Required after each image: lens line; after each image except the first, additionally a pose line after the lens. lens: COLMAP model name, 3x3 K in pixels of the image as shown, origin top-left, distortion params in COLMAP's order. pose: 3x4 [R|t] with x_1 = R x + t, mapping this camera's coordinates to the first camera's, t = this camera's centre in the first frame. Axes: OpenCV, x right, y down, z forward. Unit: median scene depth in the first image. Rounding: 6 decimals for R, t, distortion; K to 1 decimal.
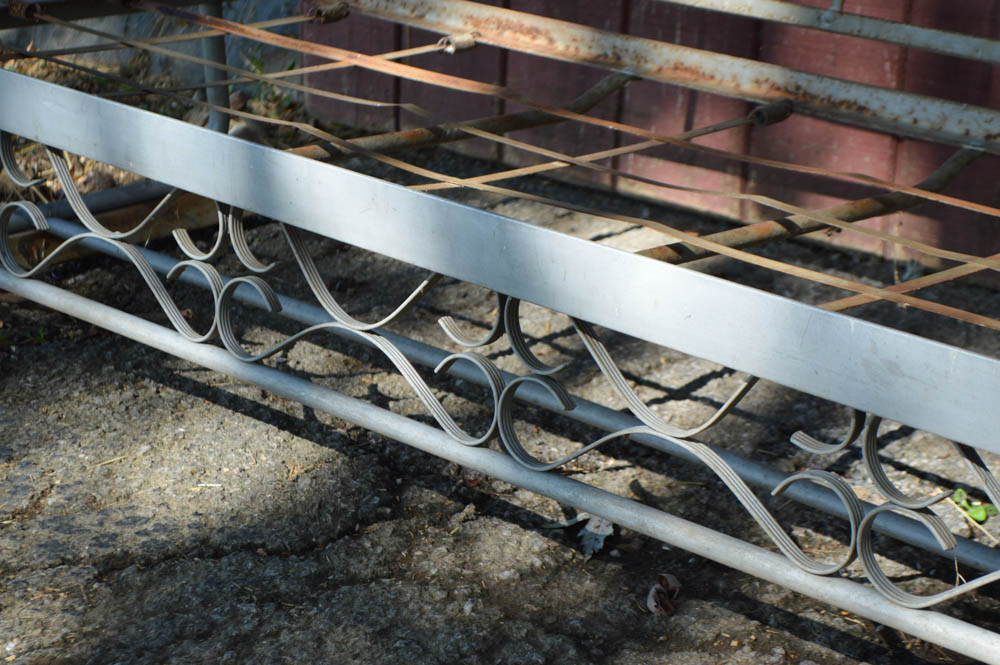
lens RADIAL K [[2271.7, 0, 500.0], [0, 2271.7, 332.5], [0, 0, 1]] dist [0.017011, -0.061552]
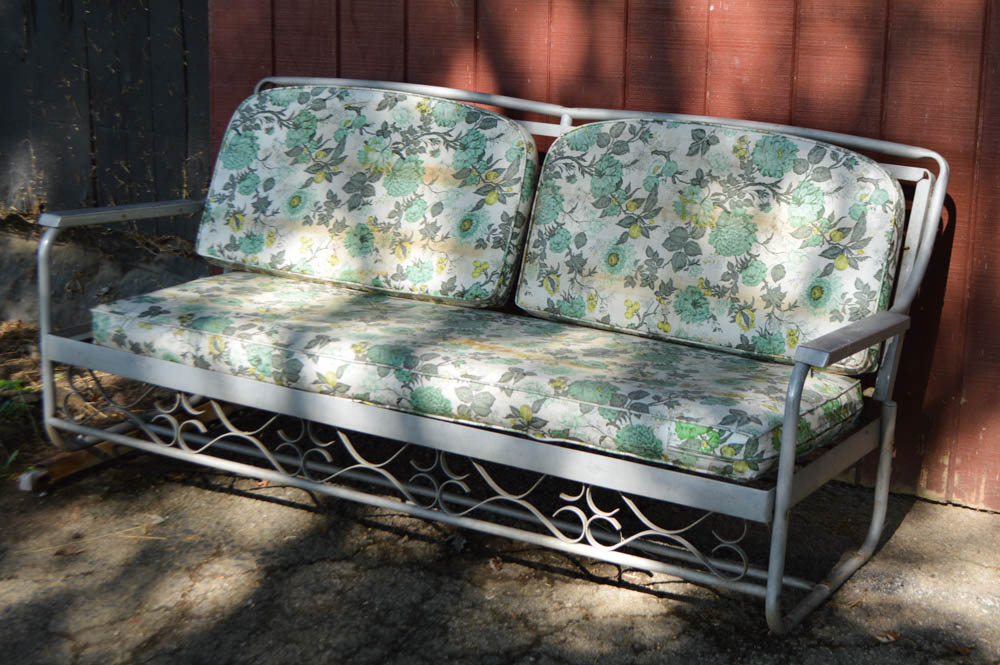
lens RADIAL K [[1756.1, 0, 500.0], [0, 1756.1, 332.5], [0, 0, 1]] dist [-0.037304, 0.011485]
pose [[0.969117, -0.048658, 0.241752, -0.357711], [0.064530, 0.996219, -0.058171, -0.027662], [-0.238007, 0.071975, 0.968593, -0.879348]]
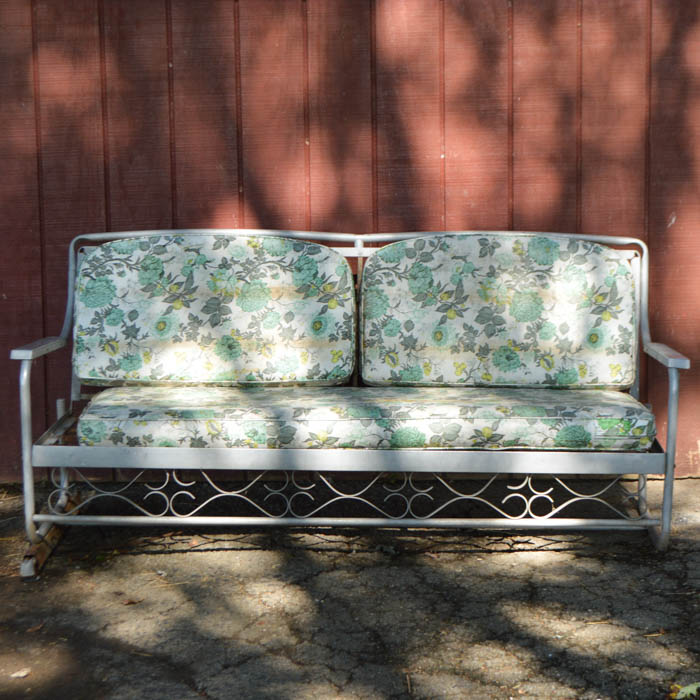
lens RADIAL K [[1833.0, 0, 350.0], [0, 1833.0, 350.0], [0, 0, 1]] dist [-0.050343, -0.168752]
pose [[0.739342, -0.124219, 0.661773, -1.722934], [0.229116, 0.970599, -0.073783, -0.013901], [-0.633151, 0.206174, 0.746065, -1.056701]]
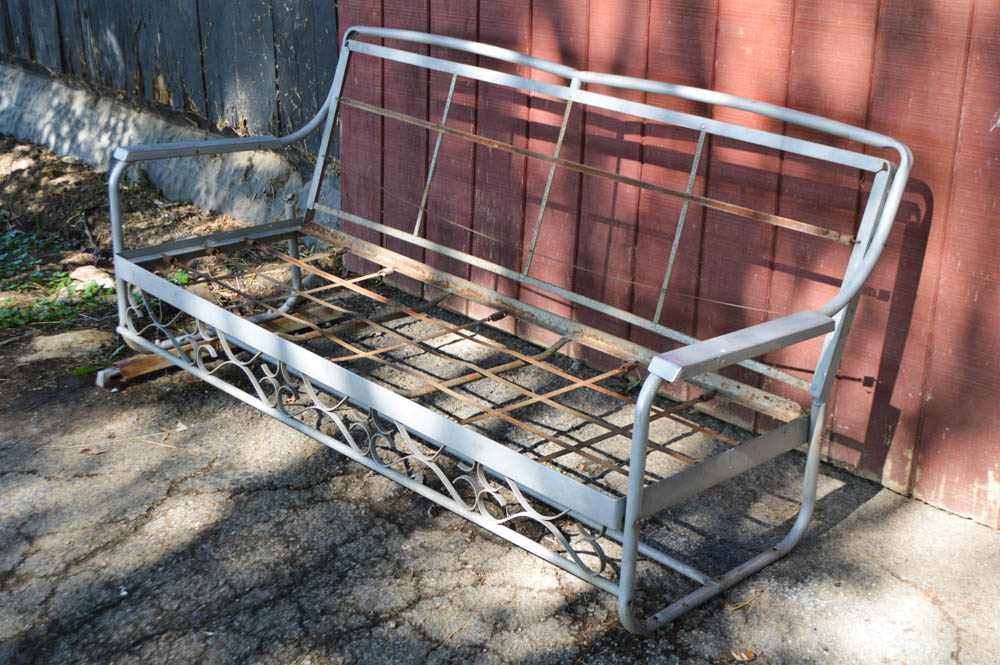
lens RADIAL K [[1368.2, 0, 500.0], [0, 1368.2, 332.5], [0, 0, 1]] dist [-0.011919, -0.000372]
pose [[0.999671, 0.016106, -0.019969, 0.167185], [-0.015312, 0.999112, 0.039264, -0.151394], [0.020584, -0.038946, 0.999029, -0.593341]]
